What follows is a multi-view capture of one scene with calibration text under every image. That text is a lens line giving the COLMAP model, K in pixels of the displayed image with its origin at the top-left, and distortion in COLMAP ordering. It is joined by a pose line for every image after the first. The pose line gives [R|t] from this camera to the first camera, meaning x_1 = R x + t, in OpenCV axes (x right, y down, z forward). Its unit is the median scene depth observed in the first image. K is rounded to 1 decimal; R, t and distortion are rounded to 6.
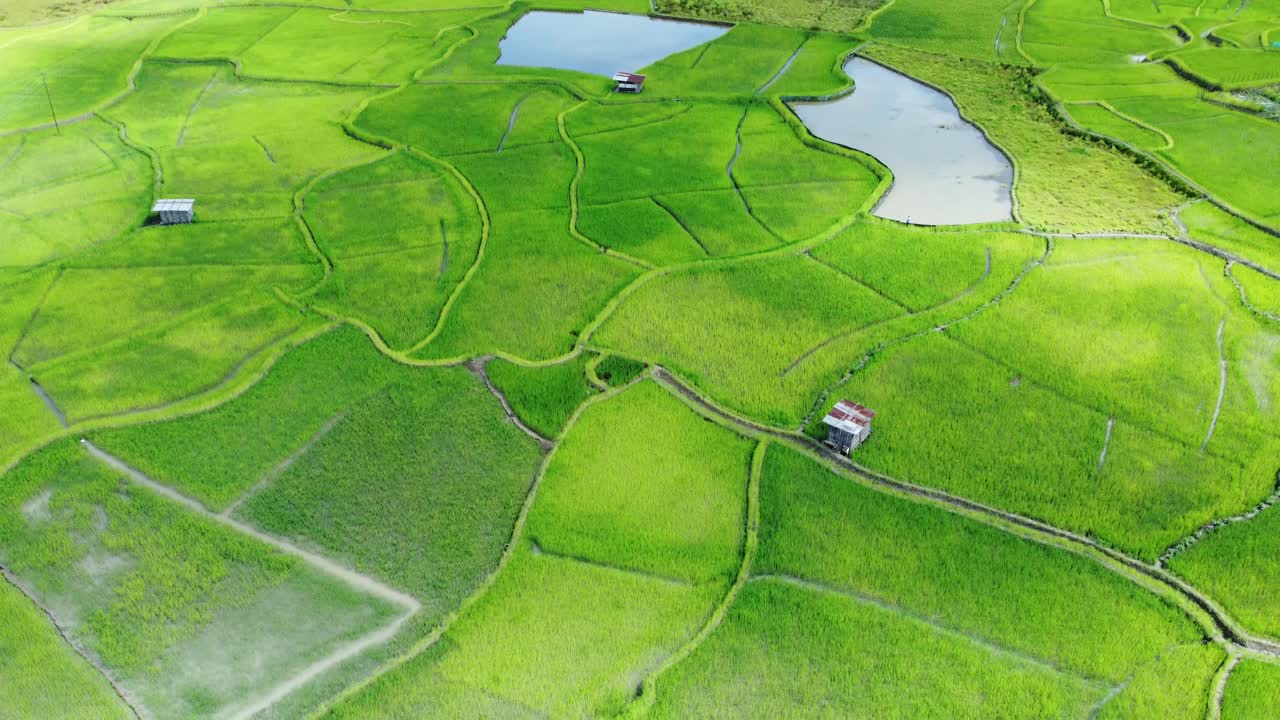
lens RADIAL K [[1079.0, 0, 640.0], [0, 1079.0, 360.0], [0, 0, 1]] dist [0.047546, -0.100353]
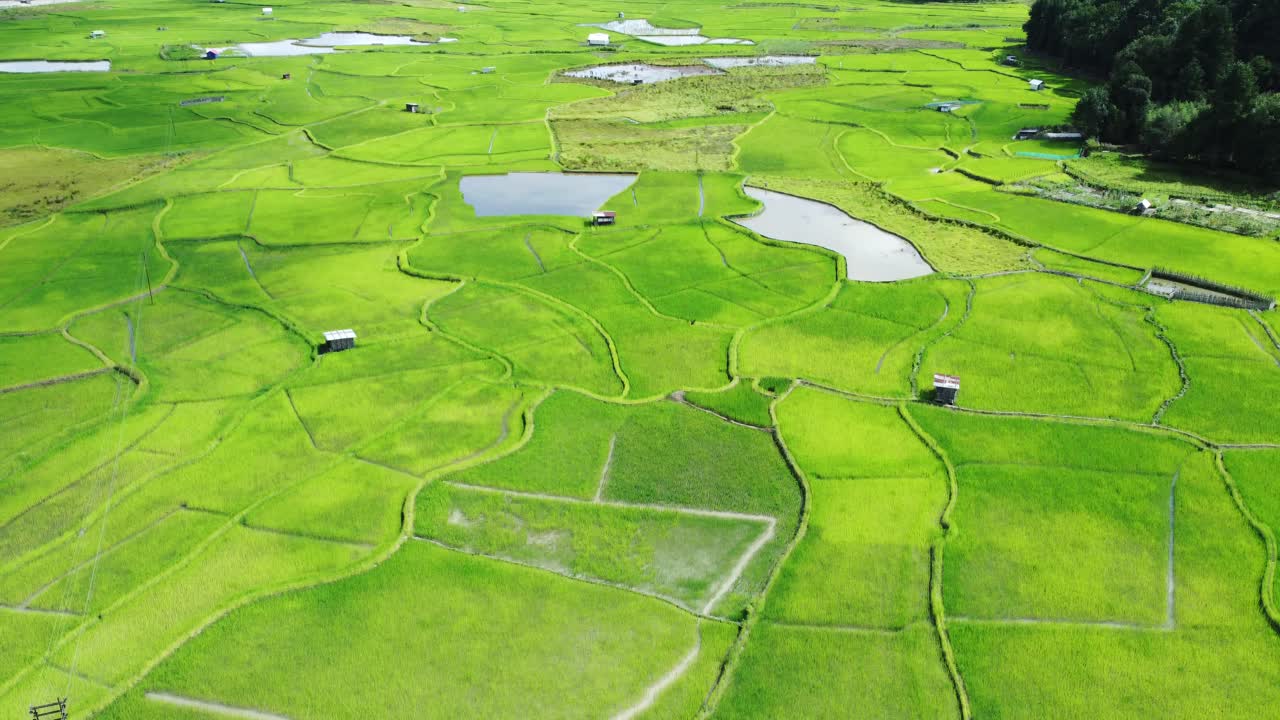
lens RADIAL K [[1079.0, 0, 640.0], [0, 1079.0, 360.0], [0, 0, 1]] dist [0.047546, -0.100353]
pose [[0.946000, -0.128967, 0.297408, -0.448973], [0.171867, 0.977433, -0.122824, 0.089932], [-0.274856, 0.167306, 0.946817, -0.242641]]
